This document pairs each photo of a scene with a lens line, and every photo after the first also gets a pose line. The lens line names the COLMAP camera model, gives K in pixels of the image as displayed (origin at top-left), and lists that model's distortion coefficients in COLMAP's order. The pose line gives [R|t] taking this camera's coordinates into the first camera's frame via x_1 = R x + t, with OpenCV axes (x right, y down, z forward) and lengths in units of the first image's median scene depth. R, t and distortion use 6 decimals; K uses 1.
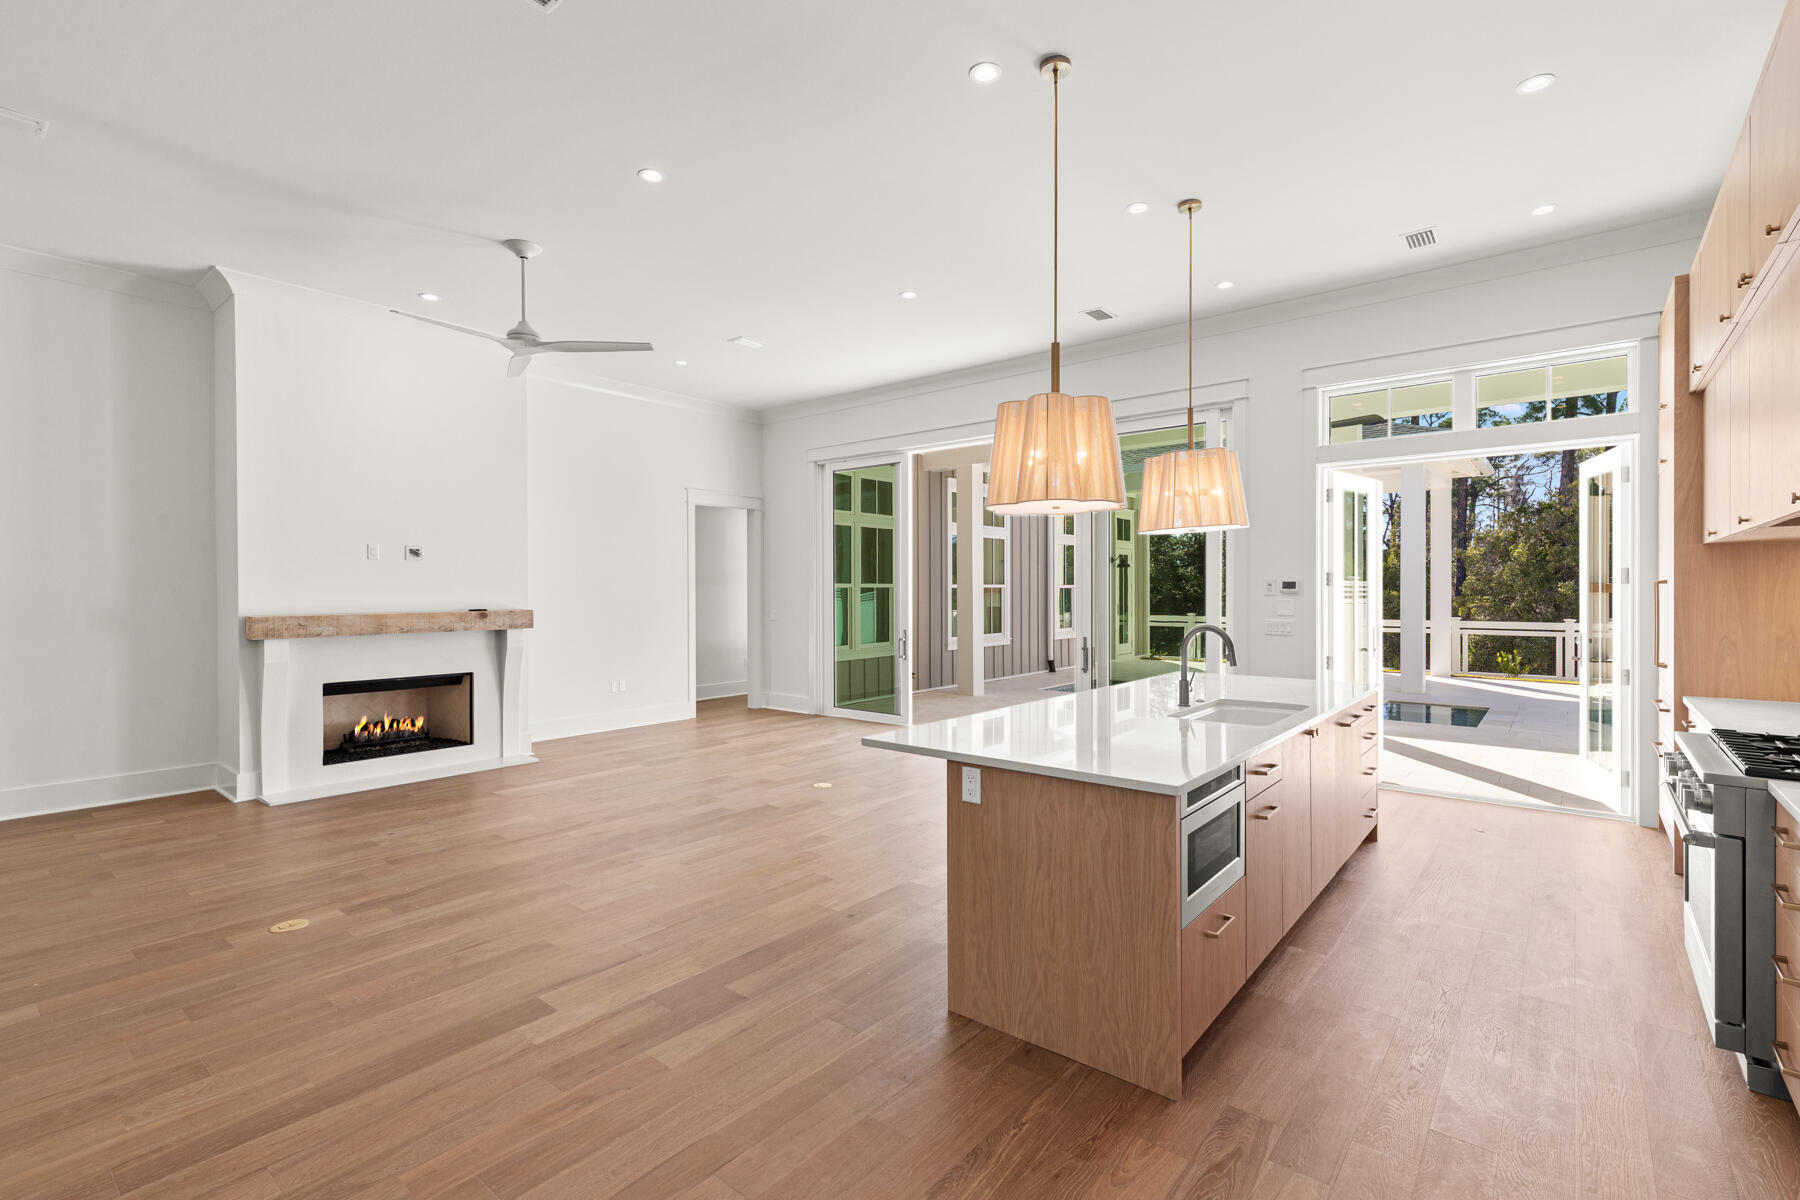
lens RADIAL K [[811.9, 0, 902.0], [0, 811.9, 592.9], [0, 0, 1]] dist [0.005724, -0.001187]
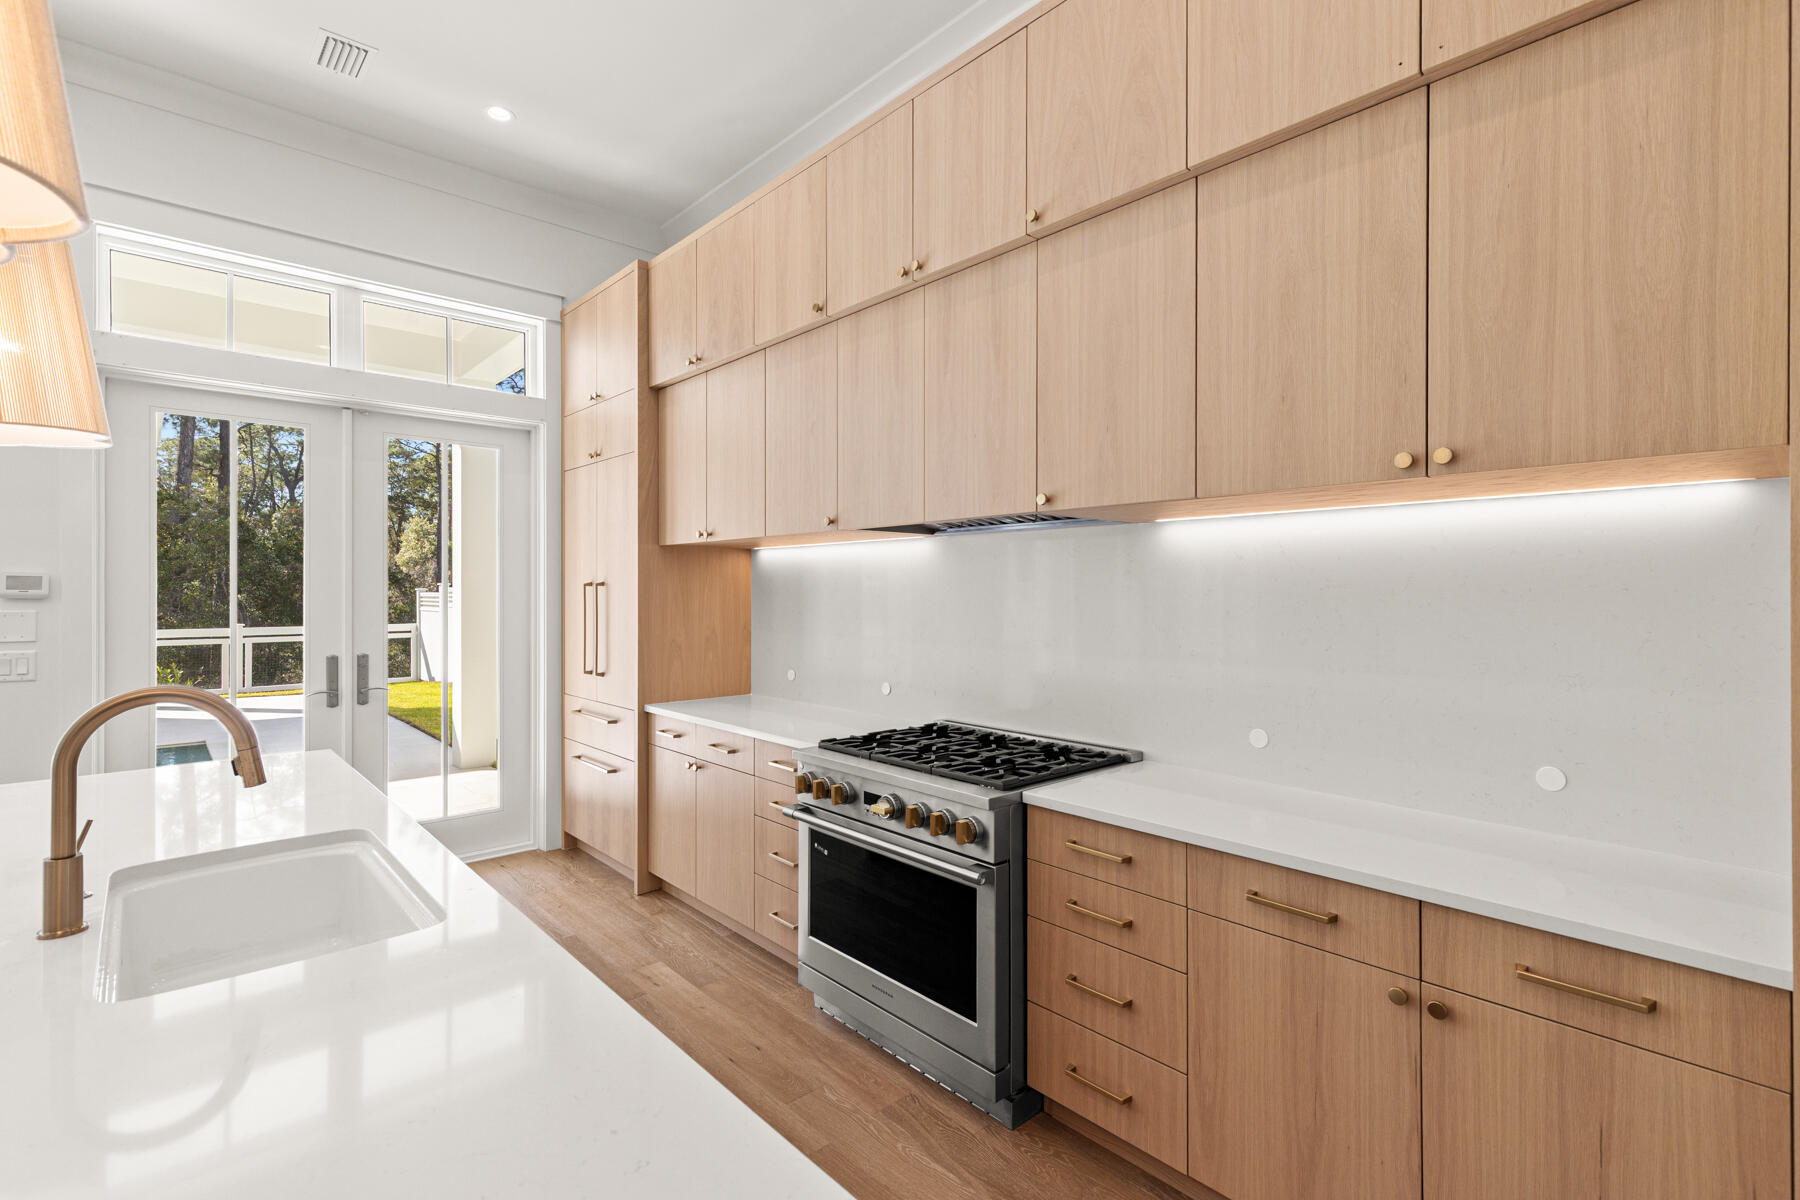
lens RADIAL K [[811.9, 0, 899.1], [0, 811.9, 595.2], [0, 0, 1]] dist [0.005724, -0.001187]
pose [[0.127030, -0.002136, 0.991897, 0.042589], [0.001701, 0.999997, 0.001935, -0.001404], [-0.991897, 0.001442, 0.127033, 0.443878]]
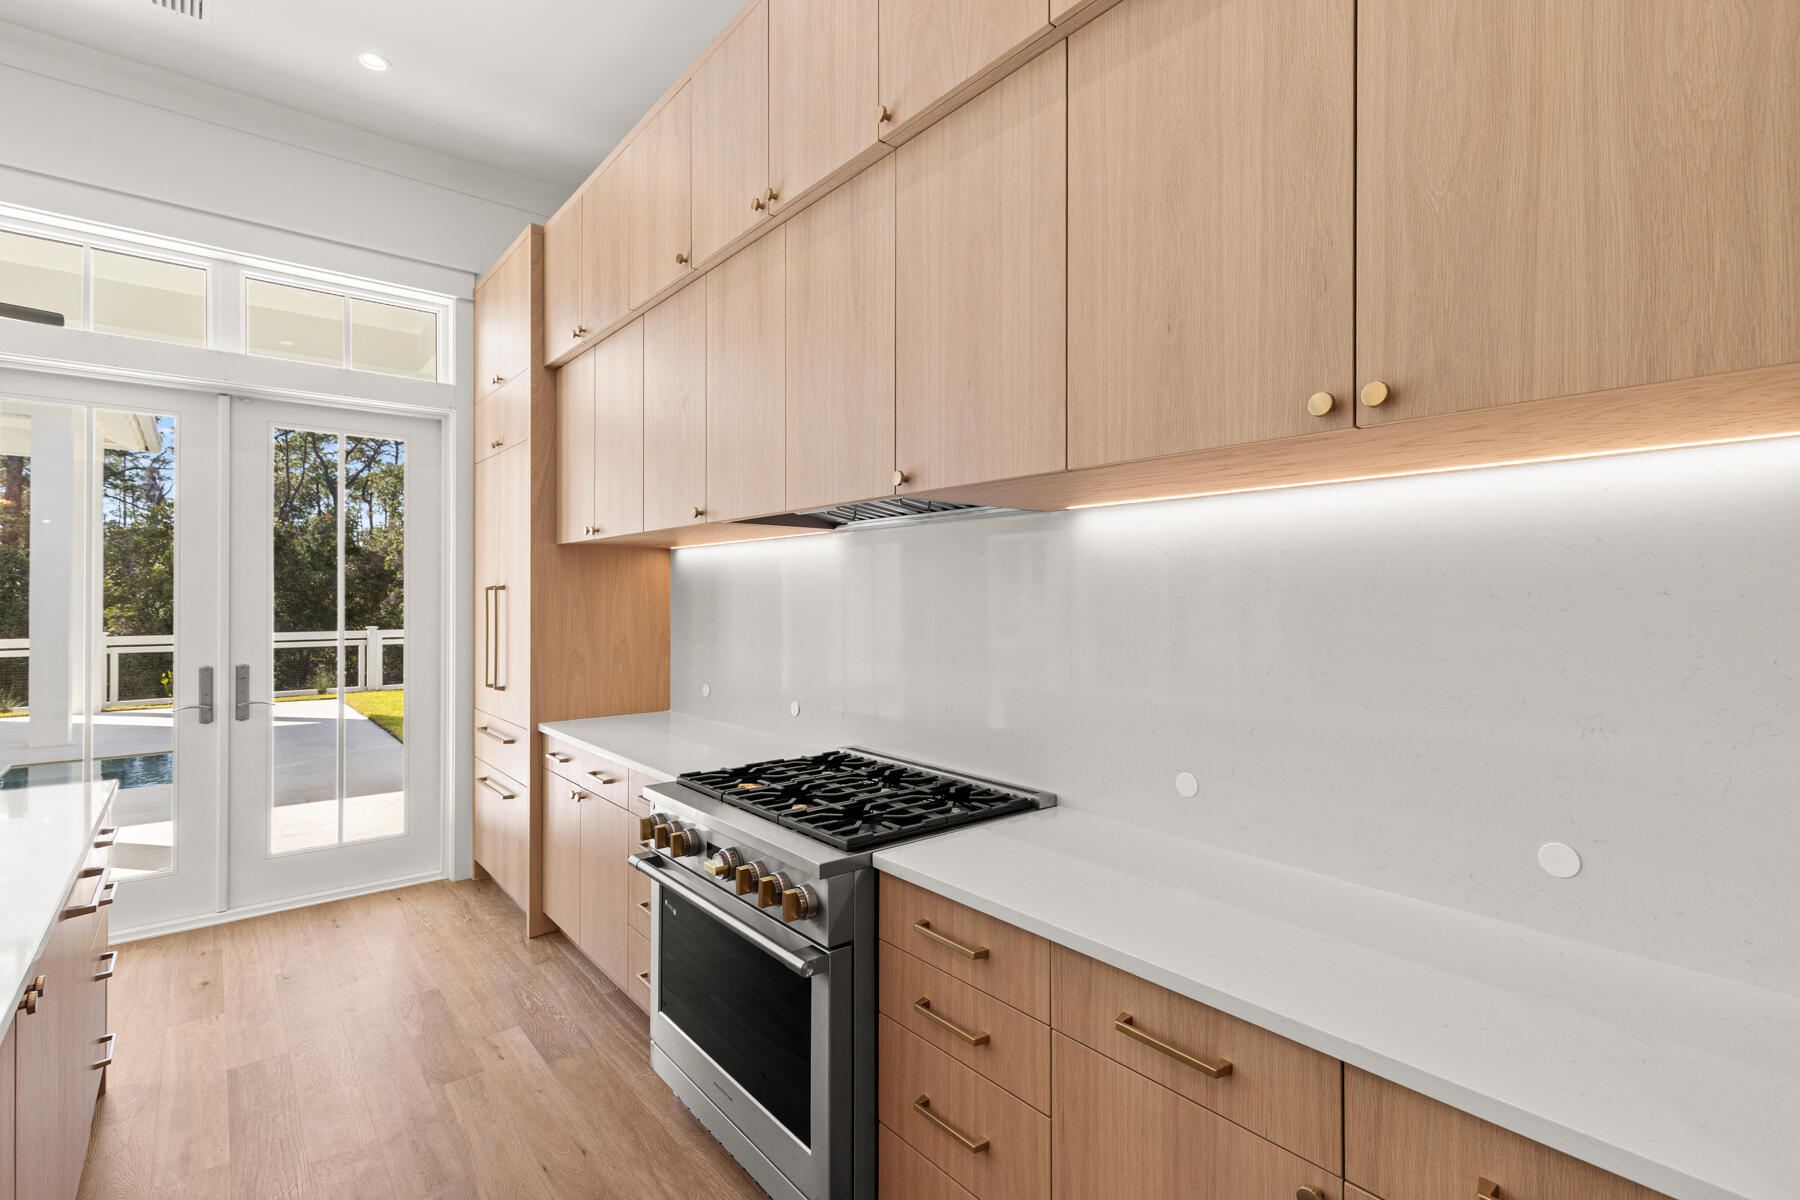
lens RADIAL K [[811.9, 0, 905.4], [0, 811.9, 596.1], [0, 0, 1]] dist [0.005724, -0.001187]
pose [[0.167006, 0.004134, 0.985947, 0.144321], [0.000056, 0.999991, -0.004202, -0.001147], [-0.985956, 0.000757, 0.167004, 0.367117]]
